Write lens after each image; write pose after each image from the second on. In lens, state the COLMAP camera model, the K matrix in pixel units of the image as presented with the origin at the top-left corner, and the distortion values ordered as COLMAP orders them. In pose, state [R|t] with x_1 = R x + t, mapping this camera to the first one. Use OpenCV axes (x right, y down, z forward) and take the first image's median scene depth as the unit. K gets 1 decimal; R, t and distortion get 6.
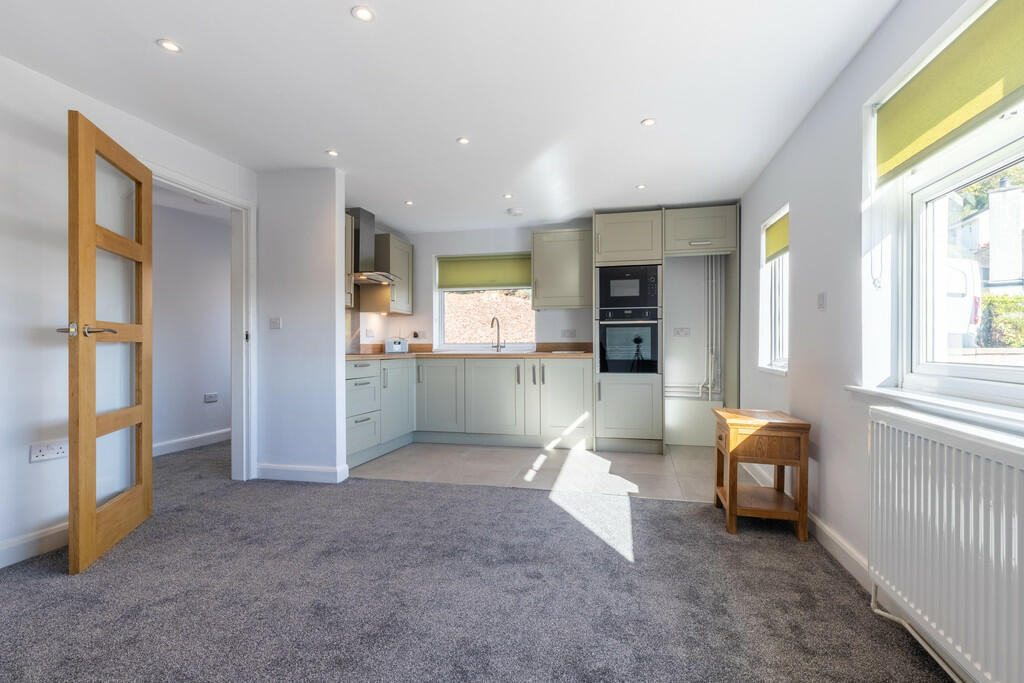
lens RADIAL K [[474.8, 0, 514.5], [0, 474.8, 360.2], [0, 0, 1]] dist [0.000405, -0.000090]
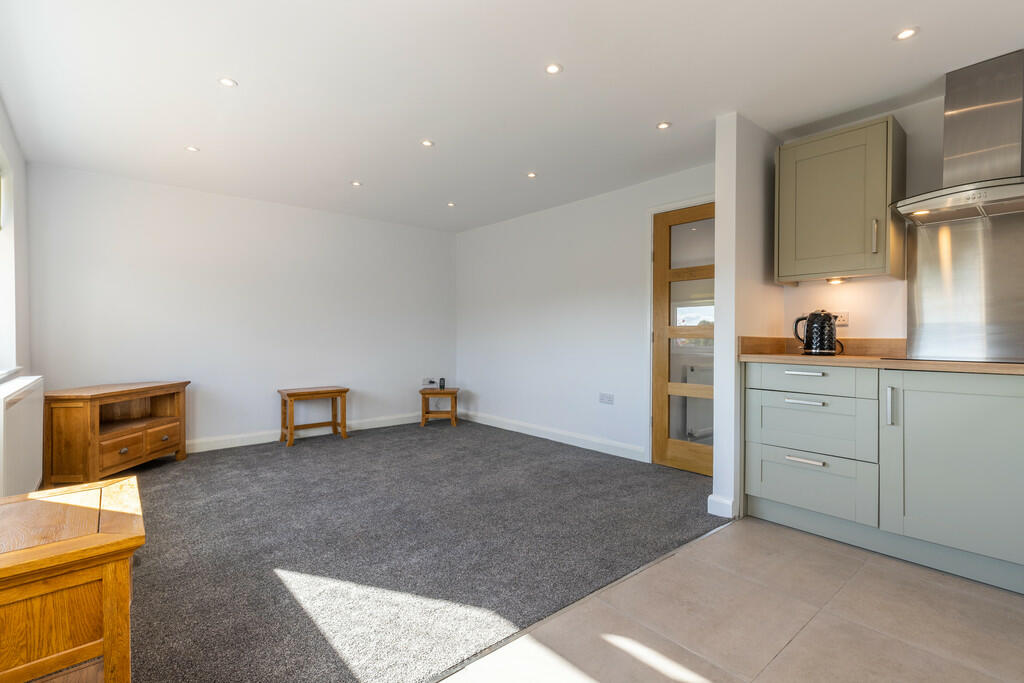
lens RADIAL K [[466.8, 0, 512.9], [0, 466.8, 338.1], [0, 0, 1]] dist [0.000039, -0.000001]
pose [[-0.590456, -0.004197, -0.807059, 0.347979], [-0.032219, 0.999312, 0.018376, -0.029382], [0.806427, 0.036853, -0.590184, 0.915864]]
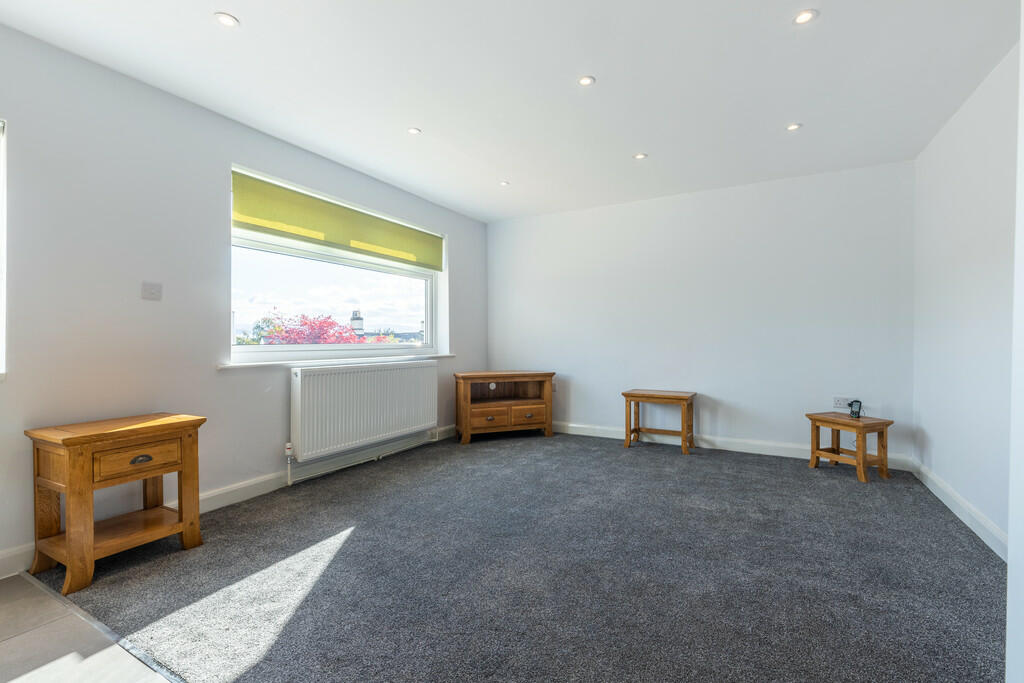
lens RADIAL K [[457.5, 0, 512.0], [0, 457.5, 341.5], [0, 0, 1]] dist [-0.003387, -0.000472]
pose [[-0.961879, -0.008202, 0.273352, -0.194966], [0.004104, 0.999005, 0.044415, -0.029615], [-0.273444, 0.043844, -0.960888, 0.927506]]
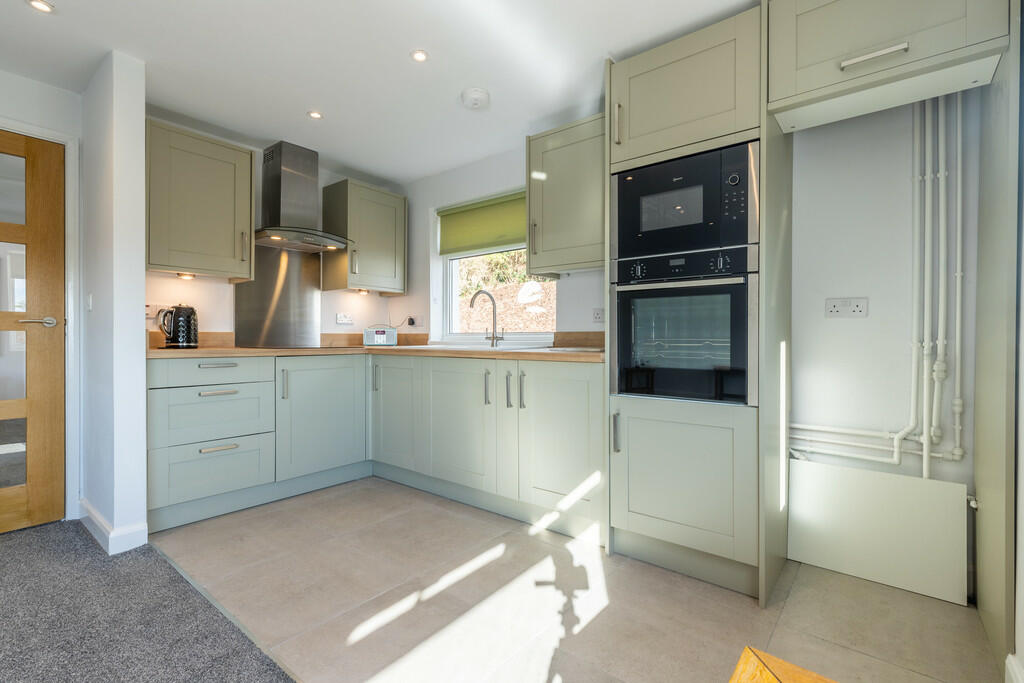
lens RADIAL K [[457.5, 0, 512.0], [0, 457.5, 341.5], [0, 0, 1]] dist [-0.003387, -0.000472]
pose [[0.904623, 0.009424, -0.426108, 0.269864], [-0.019483, 0.999625, -0.019256, -0.014869], [0.425767, 0.025721, 0.904467, 0.522762]]
